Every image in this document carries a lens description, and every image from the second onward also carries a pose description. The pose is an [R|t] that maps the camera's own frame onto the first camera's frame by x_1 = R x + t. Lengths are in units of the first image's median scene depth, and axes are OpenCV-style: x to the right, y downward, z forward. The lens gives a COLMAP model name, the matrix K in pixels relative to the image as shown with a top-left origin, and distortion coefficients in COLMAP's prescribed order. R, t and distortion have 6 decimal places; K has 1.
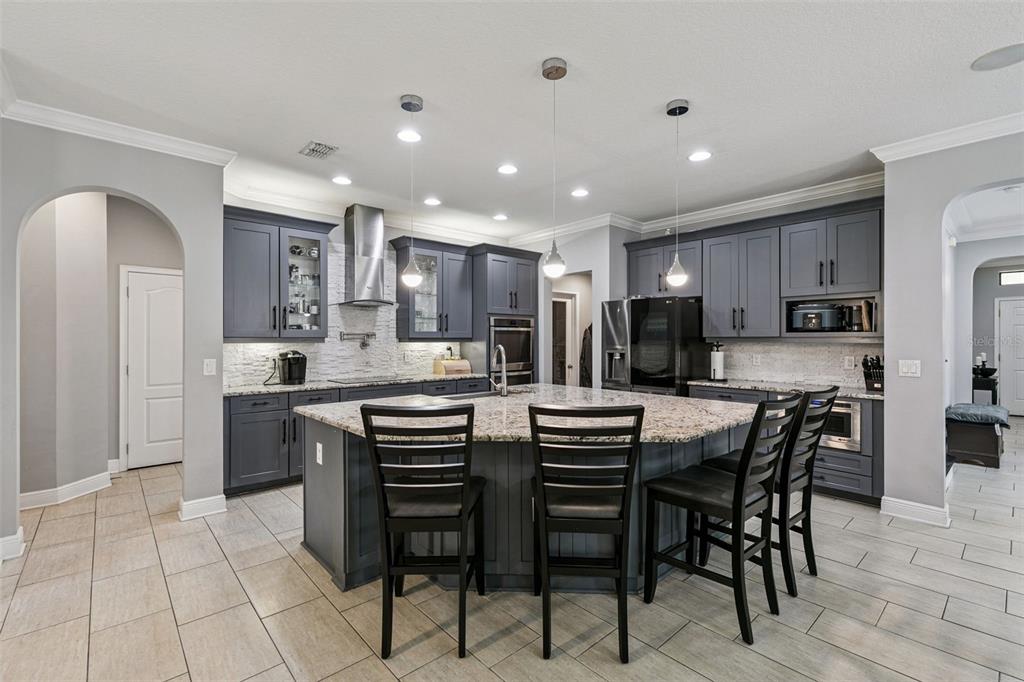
lens RADIAL K [[462.3, 0, 513.5], [0, 462.3, 339.5], [0, 0, 1]] dist [-0.003021, -0.000329]
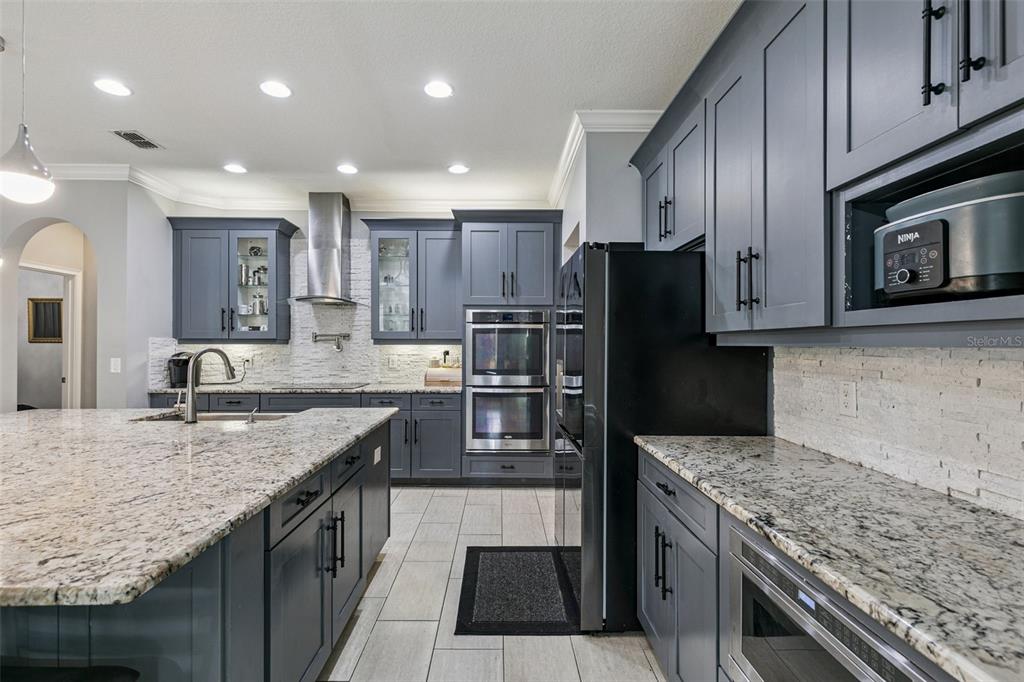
lens RADIAL K [[462.3, 0, 509.5], [0, 462.3, 342.7], [0, 0, 1]] dist [-0.003021, -0.000329]
pose [[0.744960, -0.000689, -0.667109, 0.503916], [-0.002183, 0.999992, -0.003470, 0.004972], [0.667106, 0.004041, 0.744952, 0.524867]]
